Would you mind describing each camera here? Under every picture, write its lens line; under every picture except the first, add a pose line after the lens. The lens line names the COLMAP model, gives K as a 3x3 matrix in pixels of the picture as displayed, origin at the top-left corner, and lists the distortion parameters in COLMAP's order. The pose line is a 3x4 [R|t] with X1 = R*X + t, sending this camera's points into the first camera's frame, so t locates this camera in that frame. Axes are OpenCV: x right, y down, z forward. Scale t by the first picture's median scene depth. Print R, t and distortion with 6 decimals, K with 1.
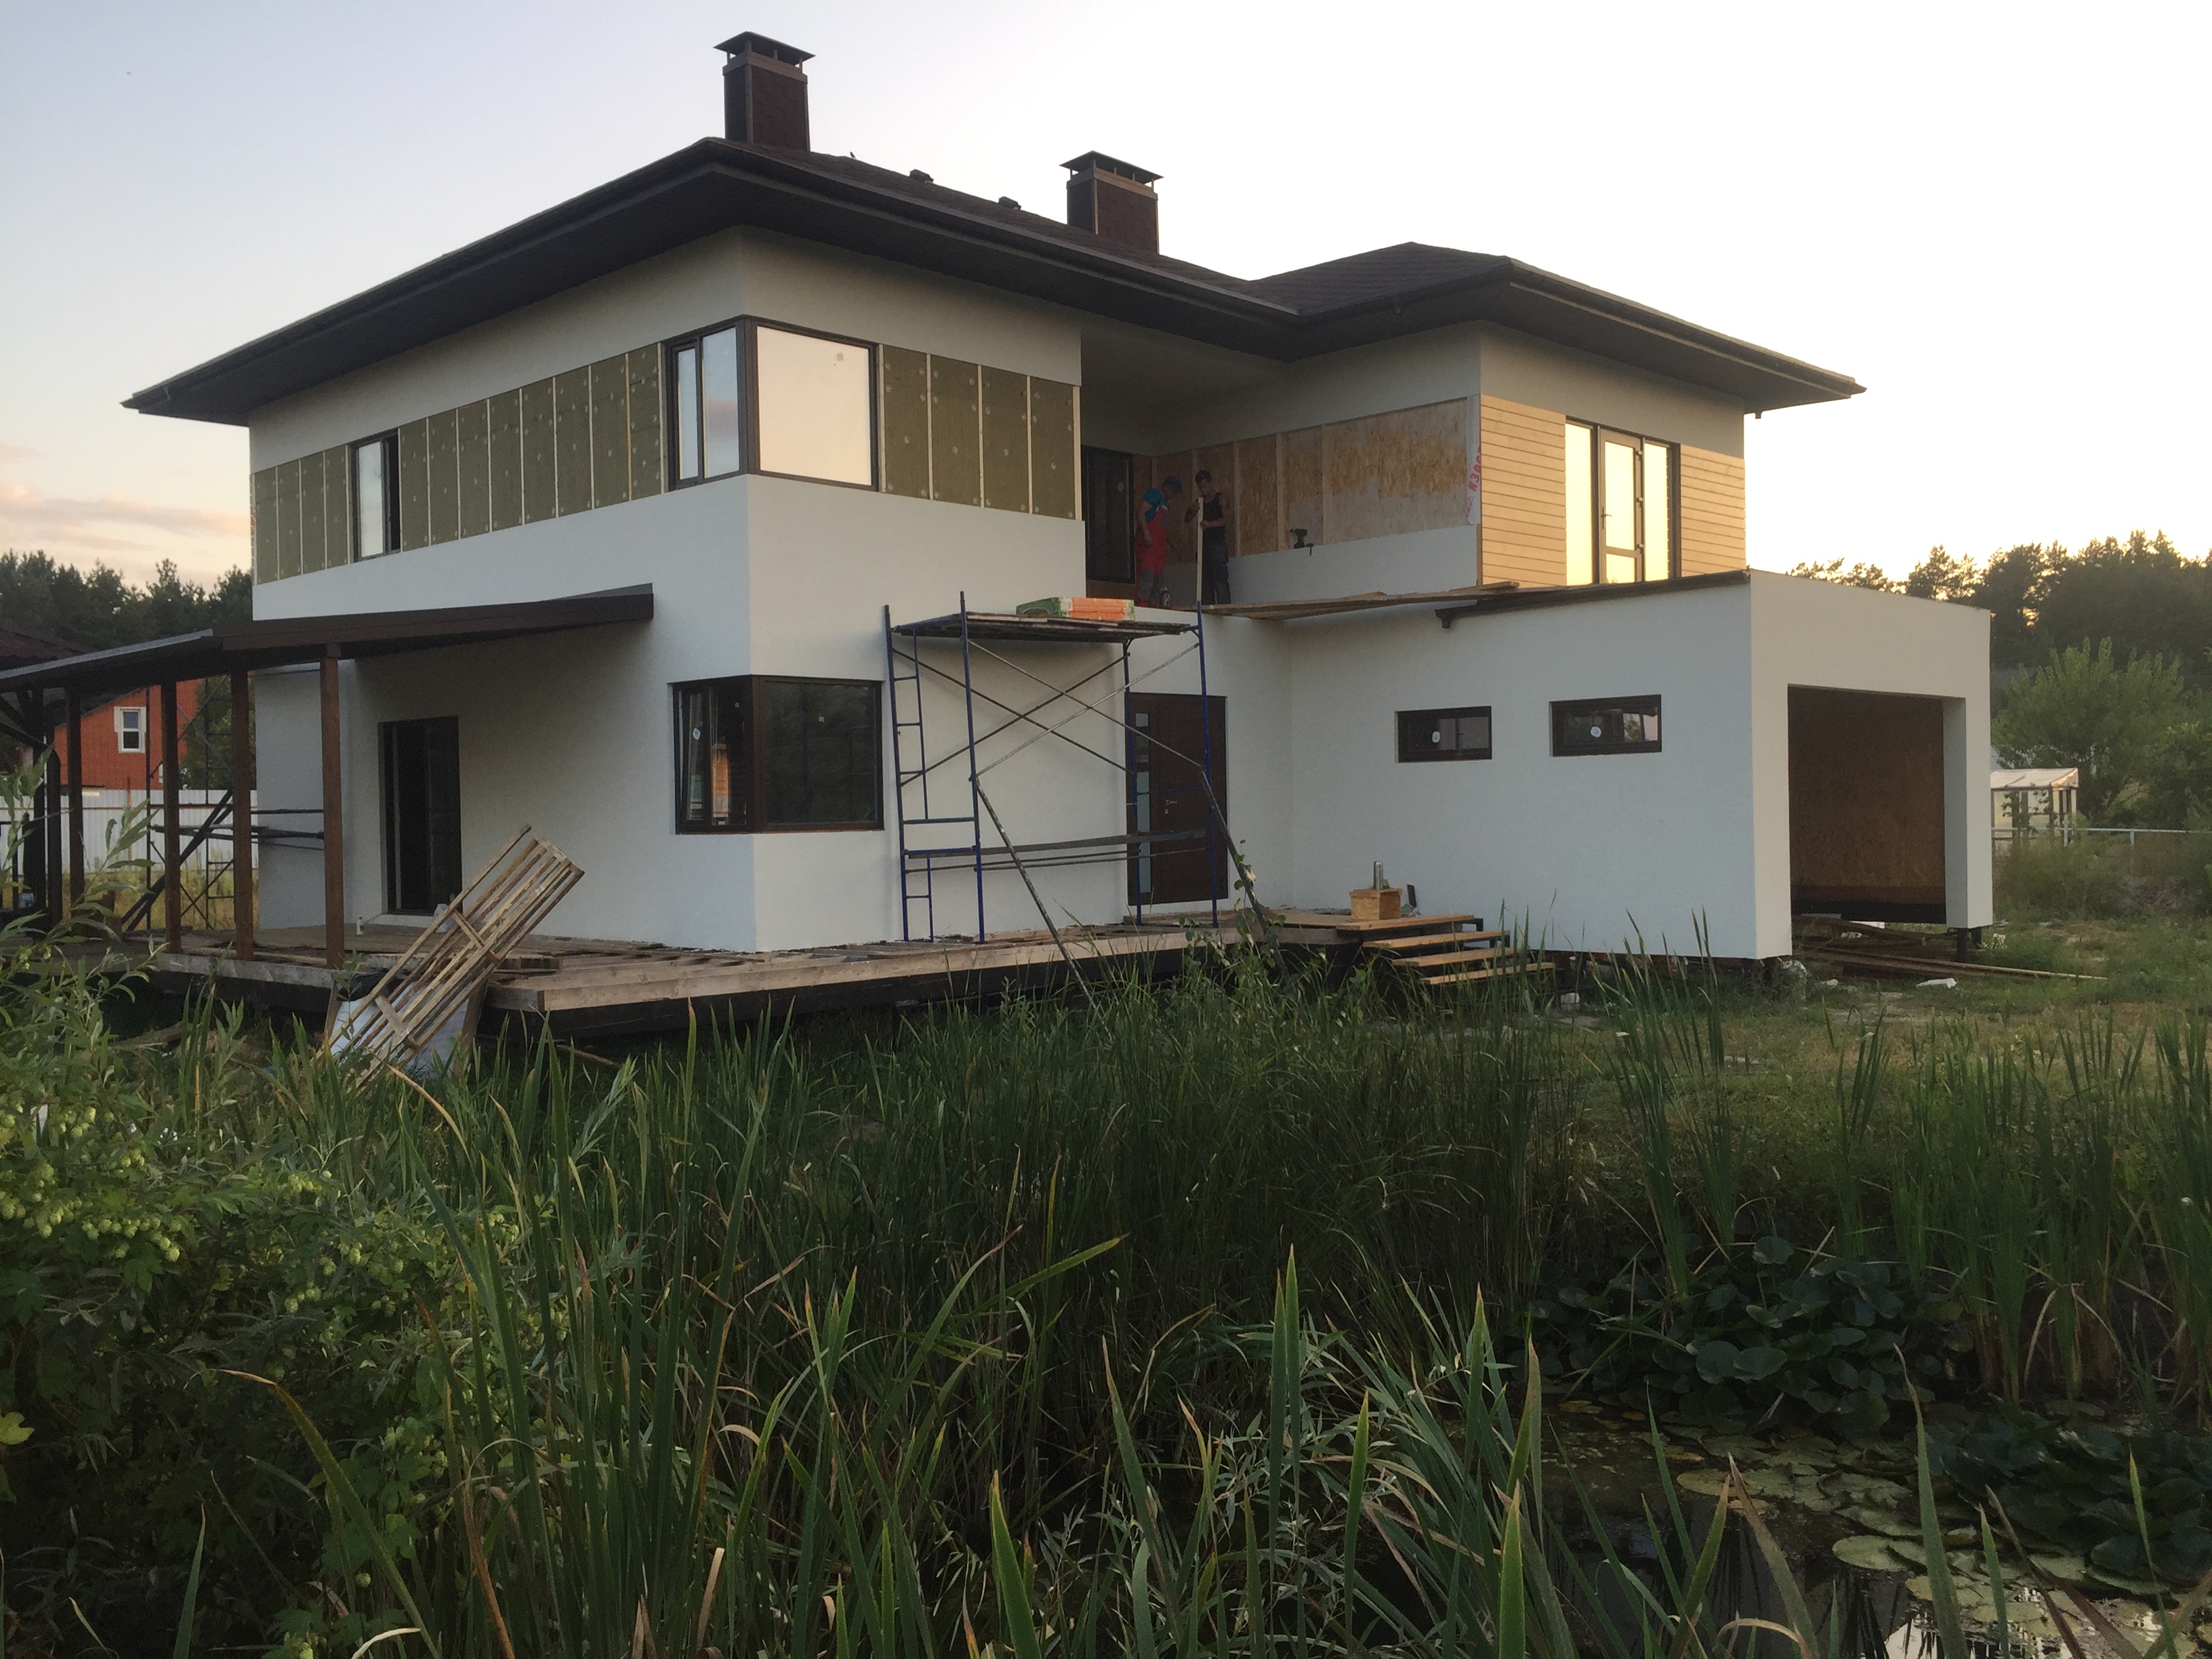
lens RADIAL K [[1892.7, 0, 1106.0], [0, 1892.7, 829.5], [0, 0, 1]] dist [0.005832, 0.009697]
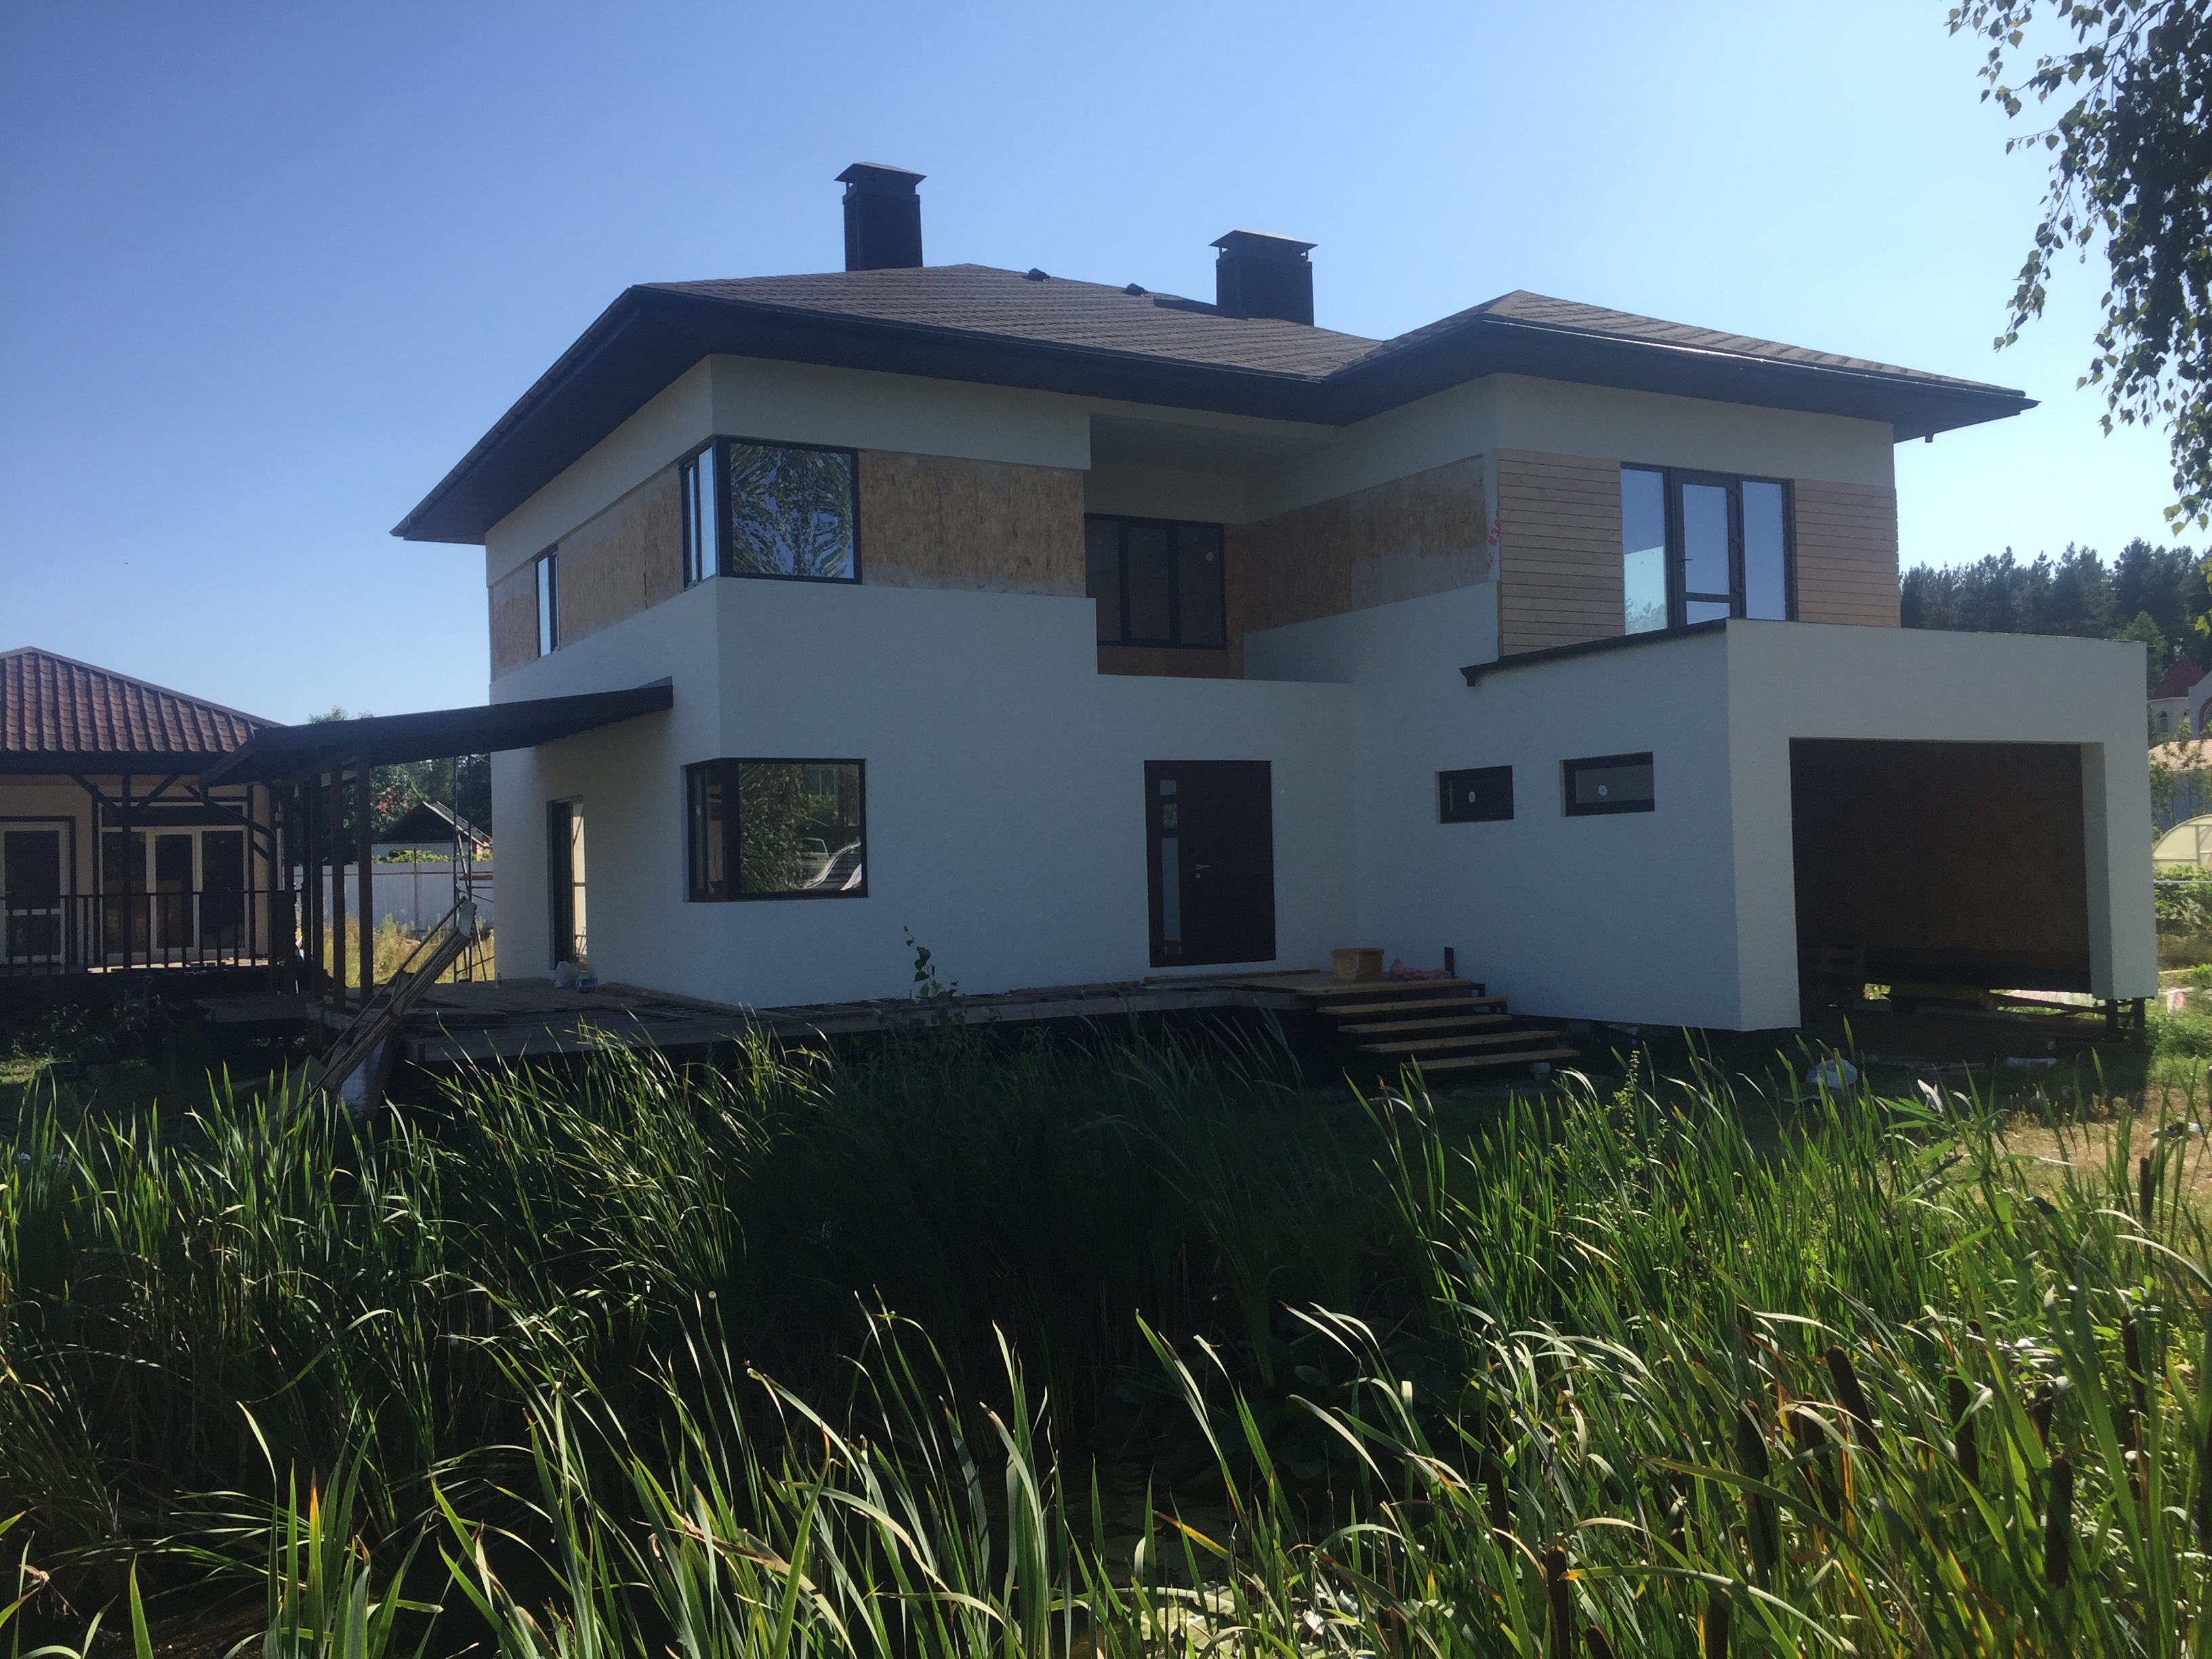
lens RADIAL K [[1892.7, 0, 1106.0], [0, 1892.7, 829.5], [0, 0, 1]] dist [0.005832, 0.009697]
pose [[0.957961, -0.012575, -0.286622, 0.267795], [0.004652, 0.999588, -0.028308, -0.005452], [0.286860, 0.025785, 0.957625, 0.008797]]
